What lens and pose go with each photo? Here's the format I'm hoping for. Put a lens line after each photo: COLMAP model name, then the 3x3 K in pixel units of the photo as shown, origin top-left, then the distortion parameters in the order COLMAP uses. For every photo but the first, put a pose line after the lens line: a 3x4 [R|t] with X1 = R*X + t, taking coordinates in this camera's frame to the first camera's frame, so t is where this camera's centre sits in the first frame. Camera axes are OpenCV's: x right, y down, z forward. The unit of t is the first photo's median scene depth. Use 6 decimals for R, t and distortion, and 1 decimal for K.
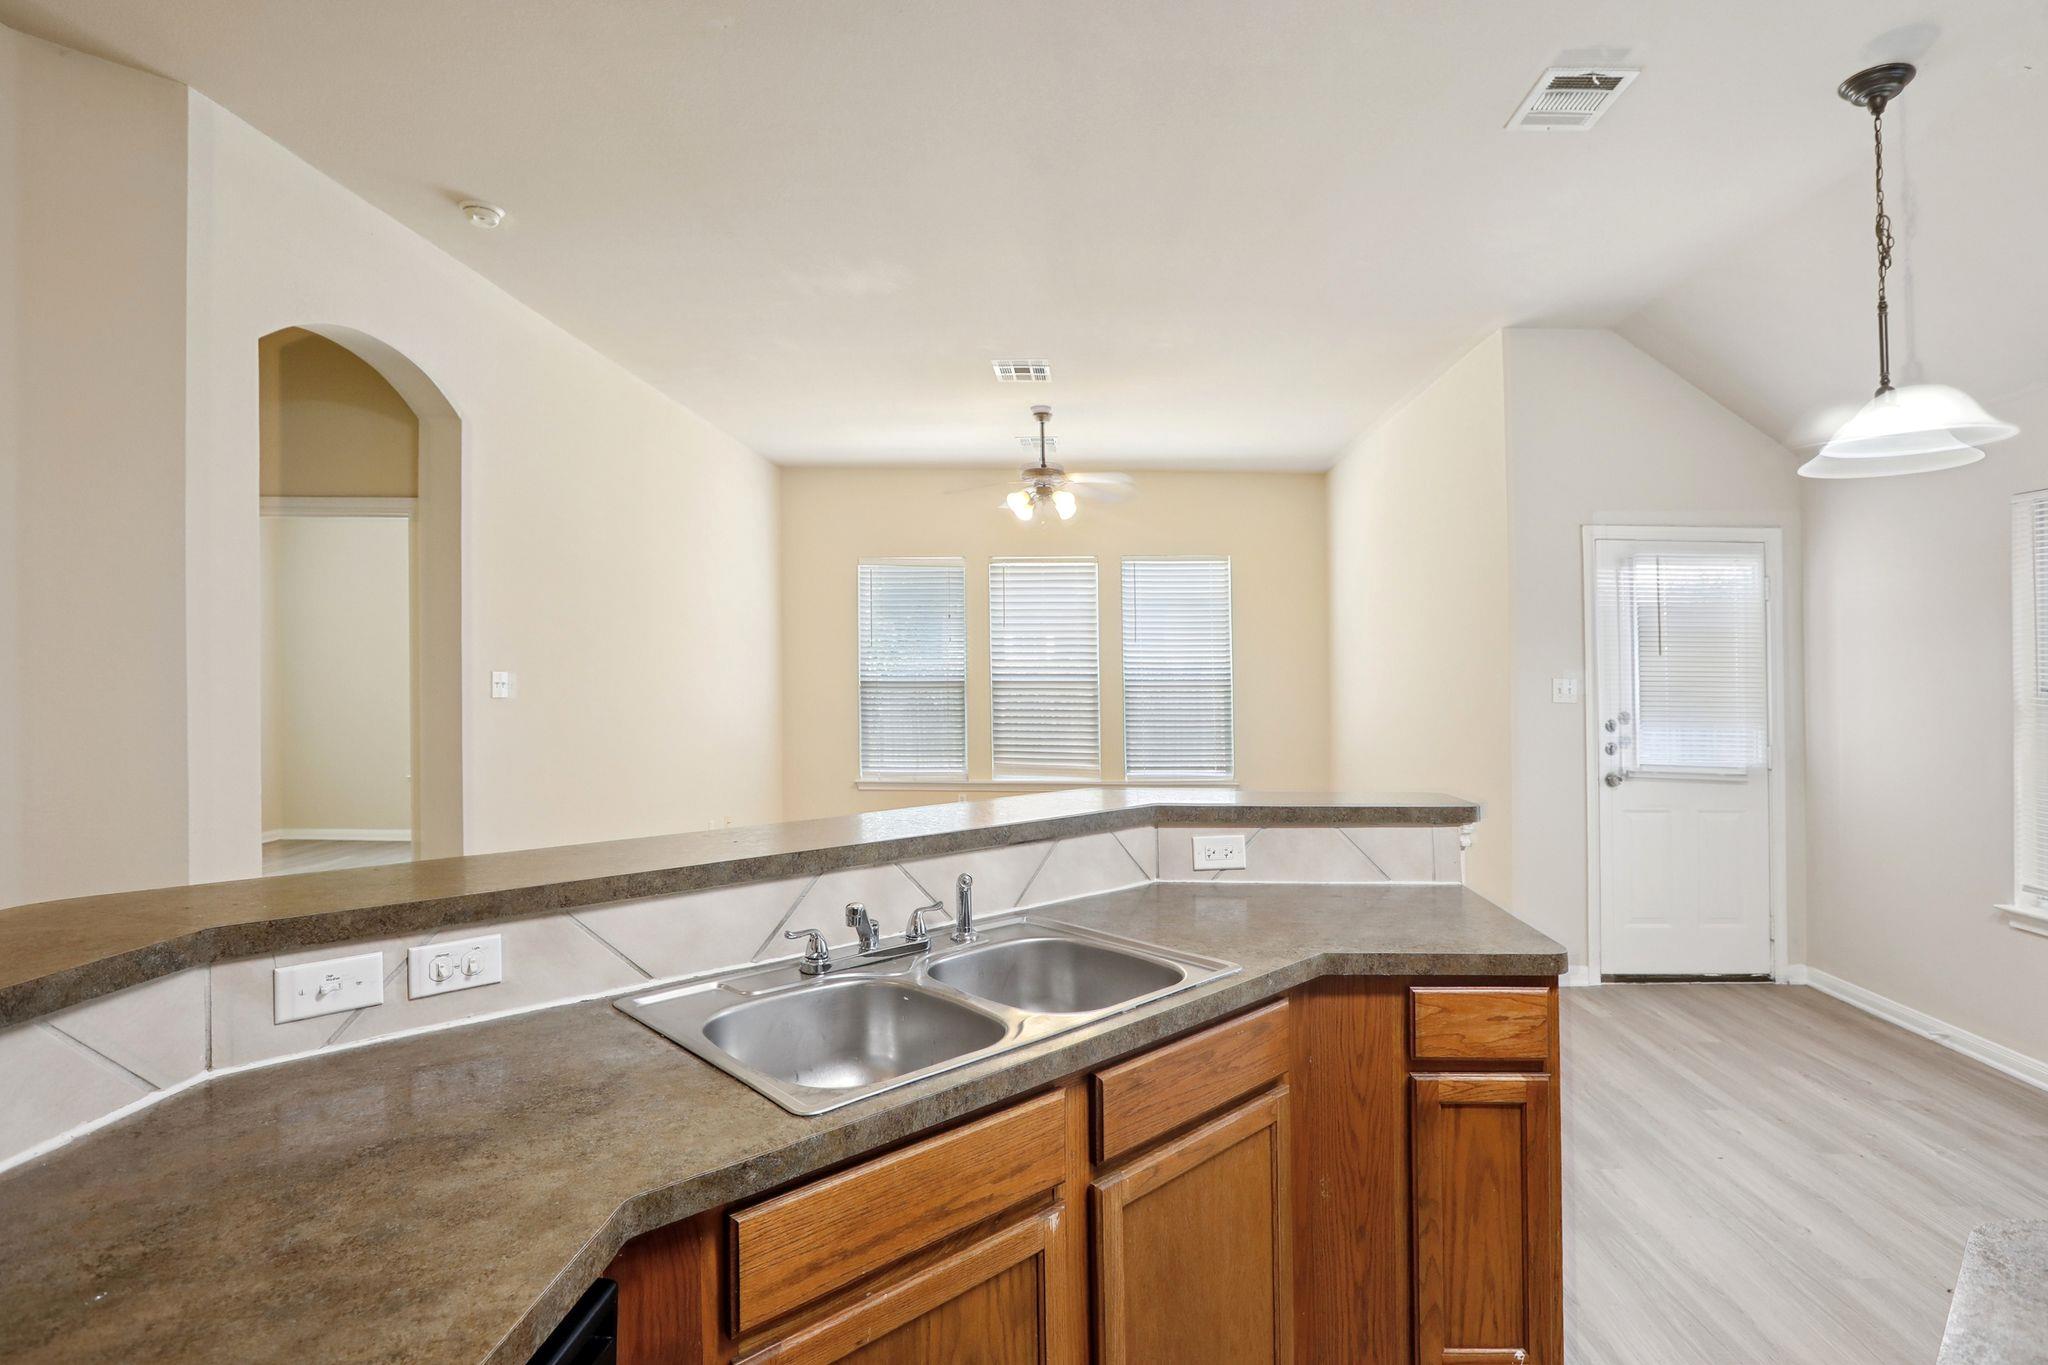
lens RADIAL K [[1034.6, 0, 1099.8], [0, 1034.6, 657.8], [0, 0, 1]] dist [-0.006787, 0.004194]
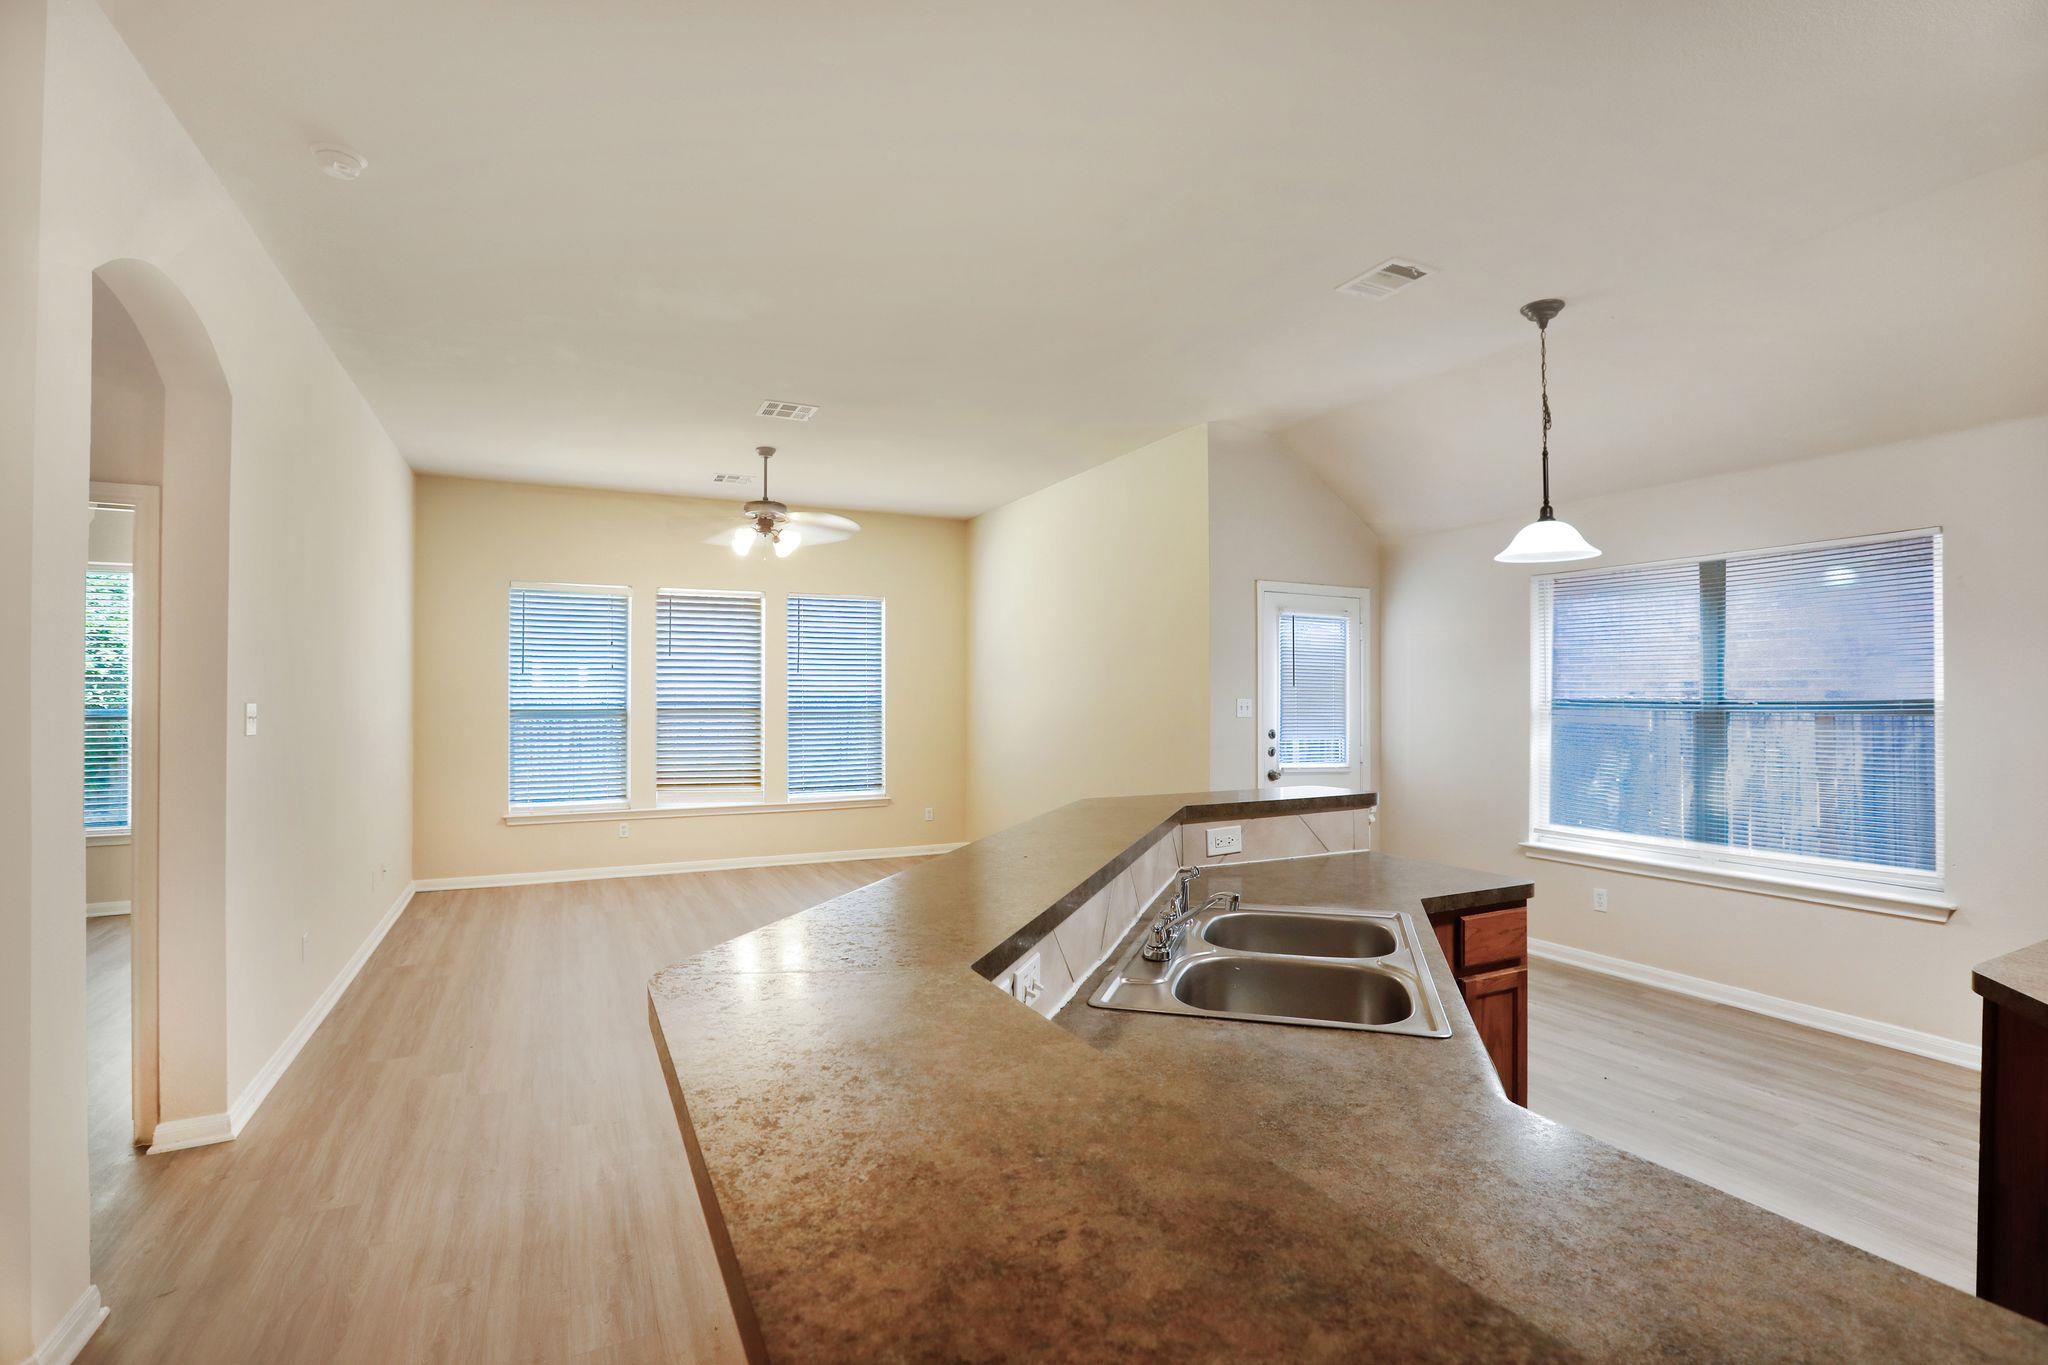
lens RADIAL K [[940.0, 0, 1077.7], [0, 940.0, 690.8], [0, 0, 1]] dist [0.003402, 0.000746]
pose [[0.892574, -0.010450, 0.450779, -0.413188], [0.007703, 0.999939, 0.007927, -0.003094], [-0.450834, -0.003603, 0.892600, 0.049129]]
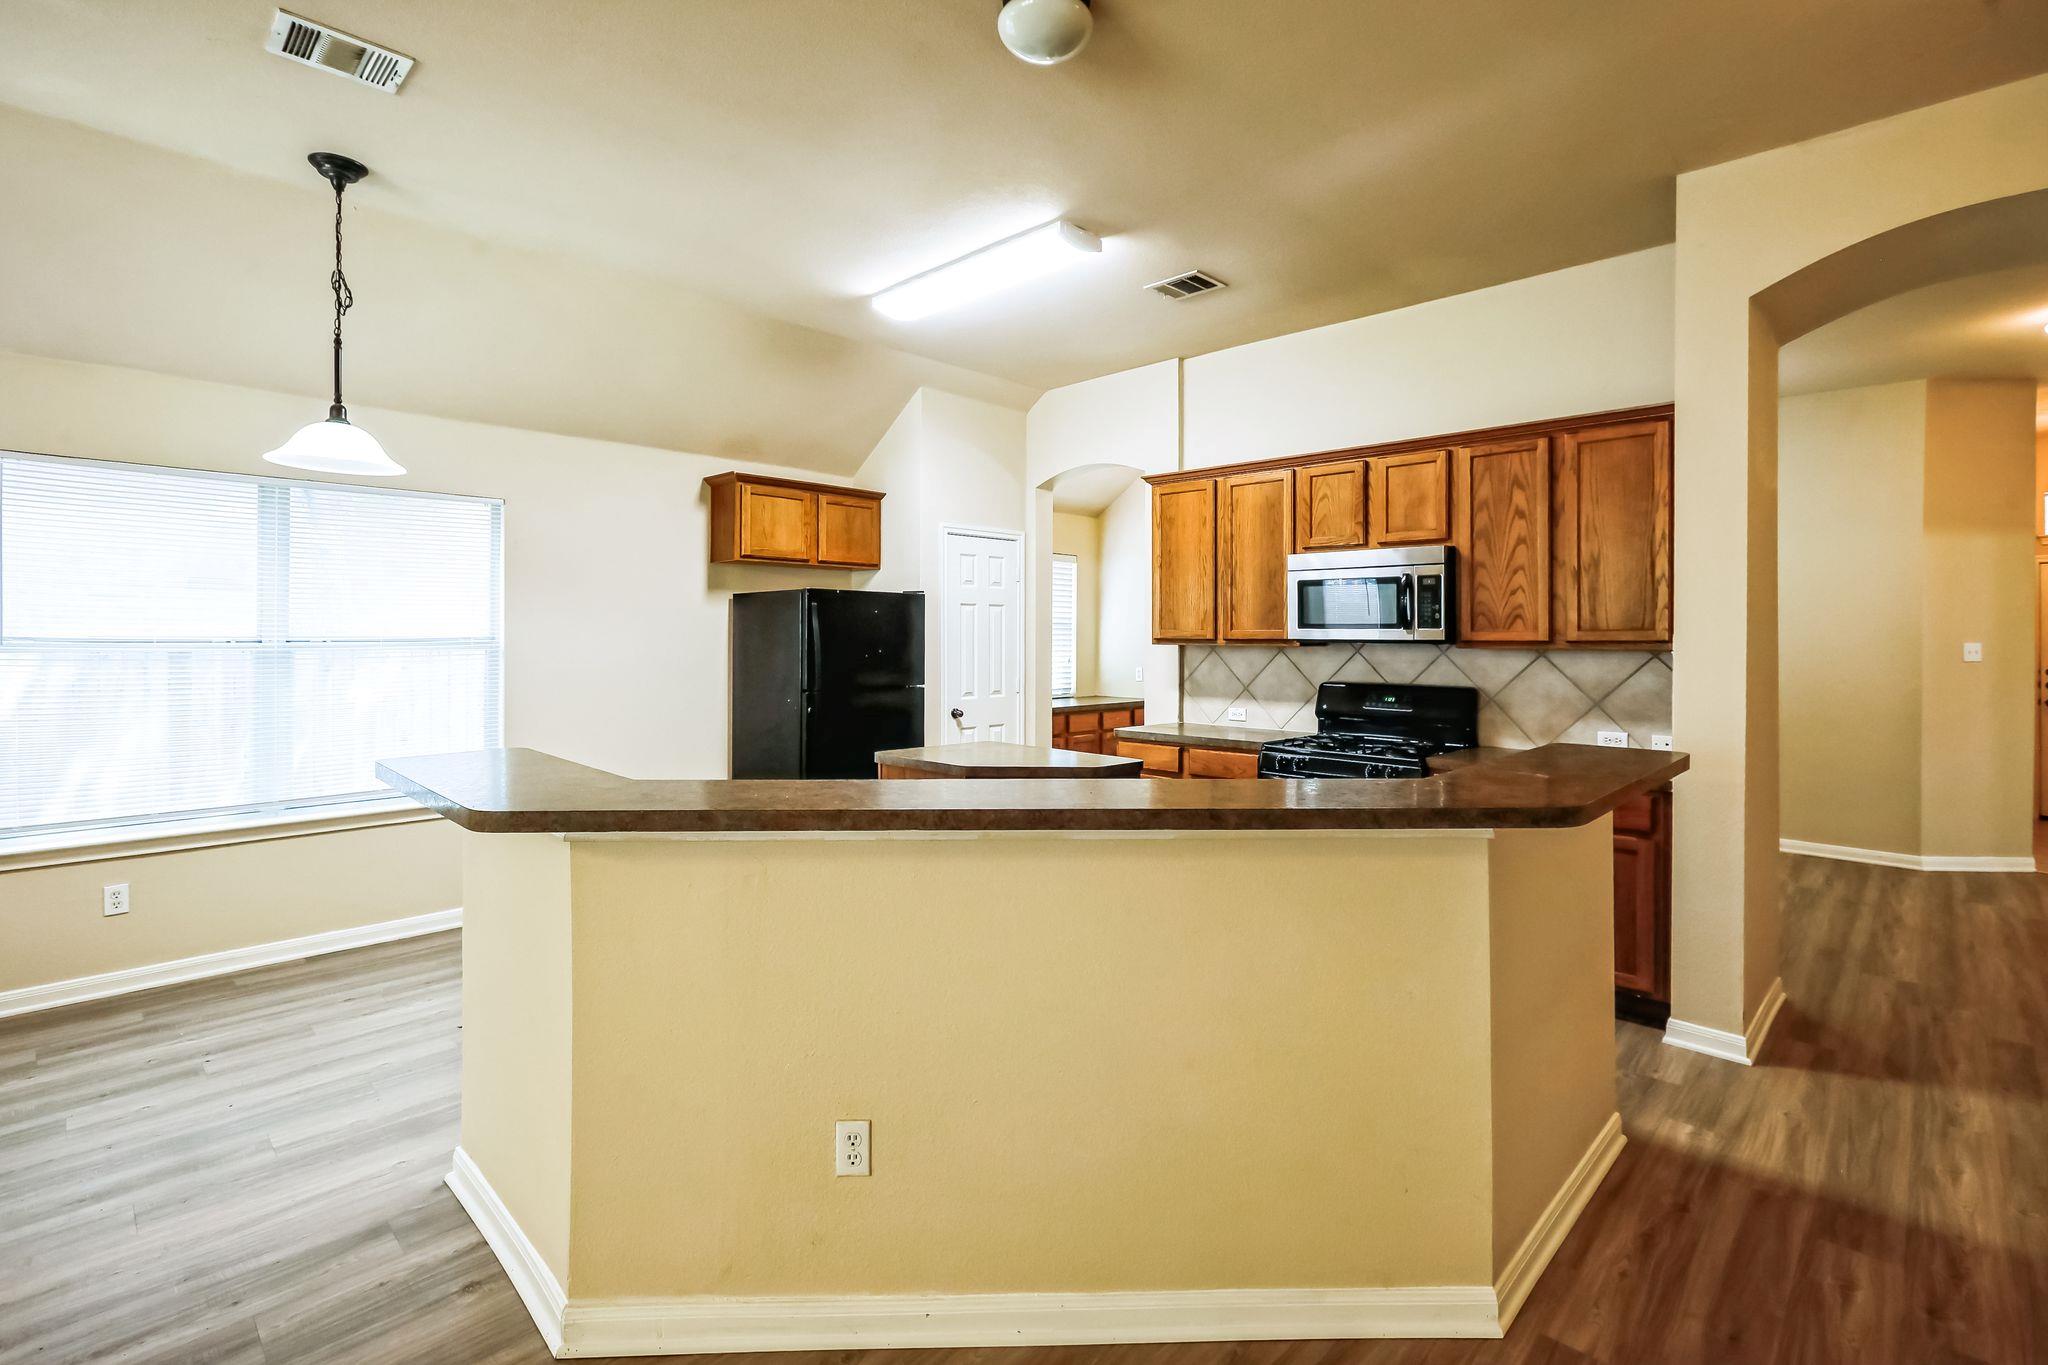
lens RADIAL K [[940.0, 0, 1039.8], [0, 940.0, 640.8], [0, 0, 1]] dist [0.003402, 0.000746]
pose [[-0.701383, -0.014672, 0.712634, -0.582066], [-0.015269, 0.999868, 0.005557, 0.011717], [-0.712622, -0.006983, -0.701514, 1.028802]]
